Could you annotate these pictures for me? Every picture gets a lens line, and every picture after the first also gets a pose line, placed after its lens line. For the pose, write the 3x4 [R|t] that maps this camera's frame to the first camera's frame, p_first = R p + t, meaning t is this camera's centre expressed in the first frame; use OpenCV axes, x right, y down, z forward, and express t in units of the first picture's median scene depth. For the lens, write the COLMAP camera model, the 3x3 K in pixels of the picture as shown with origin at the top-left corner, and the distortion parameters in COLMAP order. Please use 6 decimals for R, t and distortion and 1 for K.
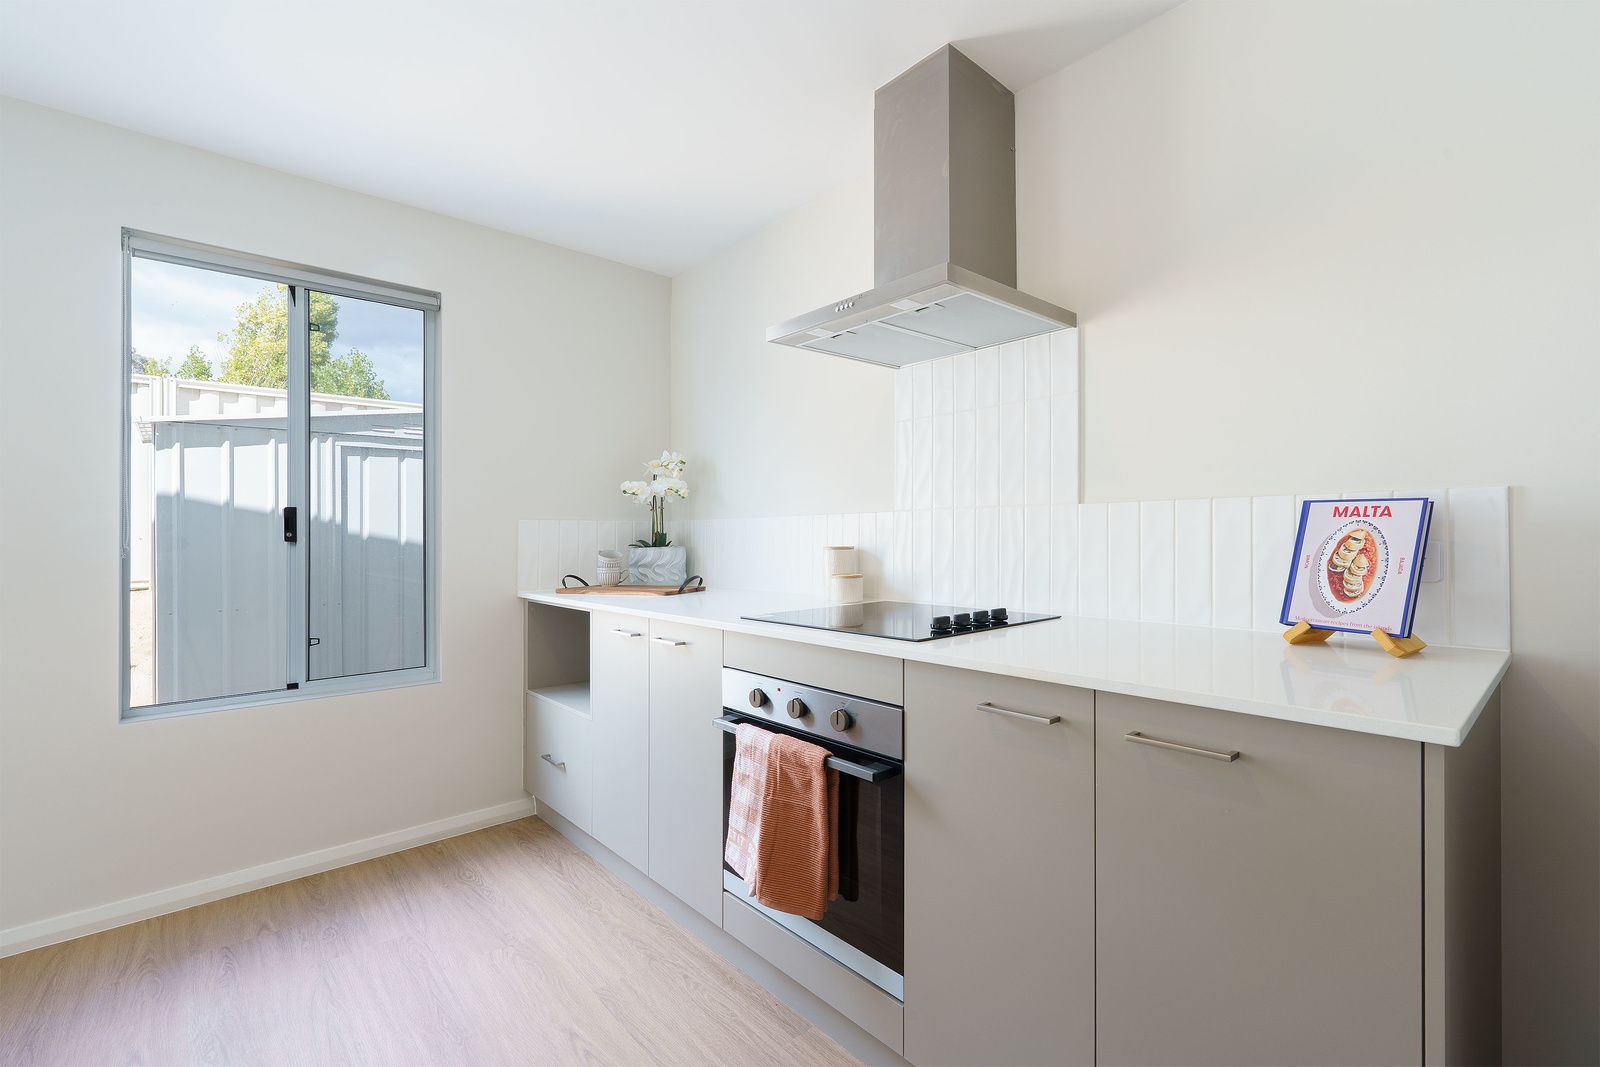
lens RADIAL K [[622.0, 0, 819.5], [0, 622.0, 533.5], [0, 0, 1]] dist [0.000866, 0.000159]
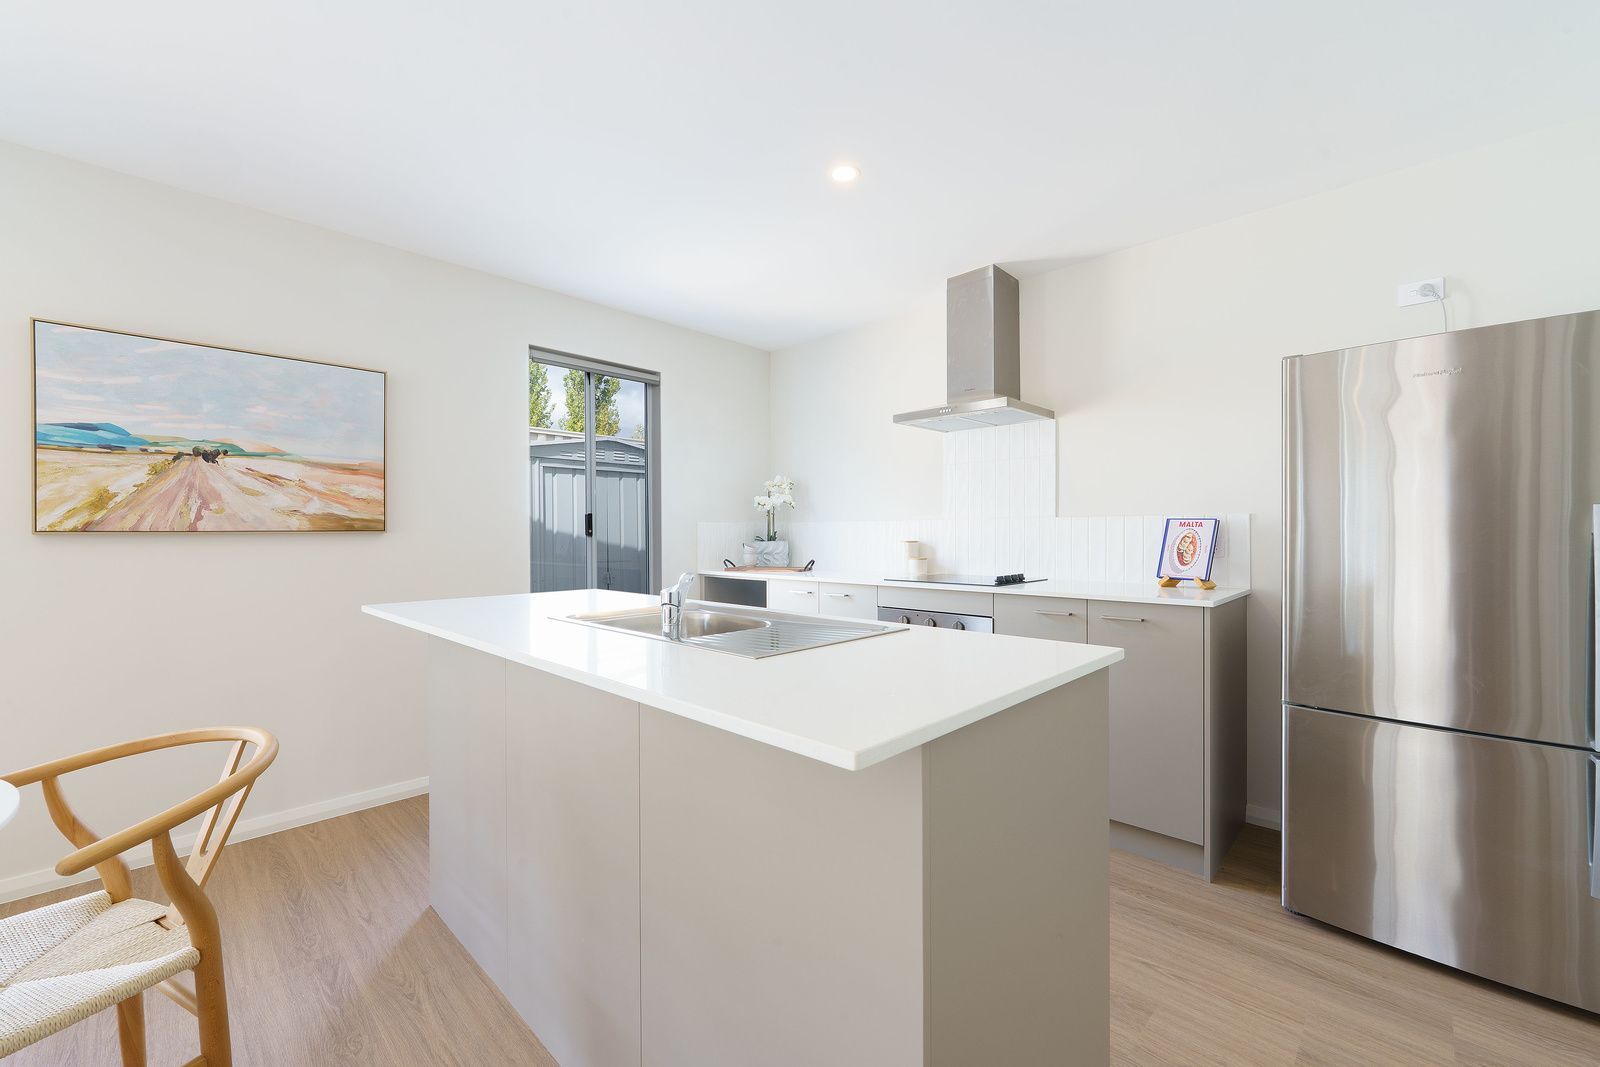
lens RADIAL K [[677.5, 0, 800.0], [0, 677.5, 533.5], [0, 0, 1]] dist [-0.000188, -0.000077]
pose [[0.985953, 0.006596, 0.166894, -0.629216], [-0.007179, 0.999970, 0.002888, -0.000445], [-0.166870, -0.004046, 0.985971, -0.799335]]
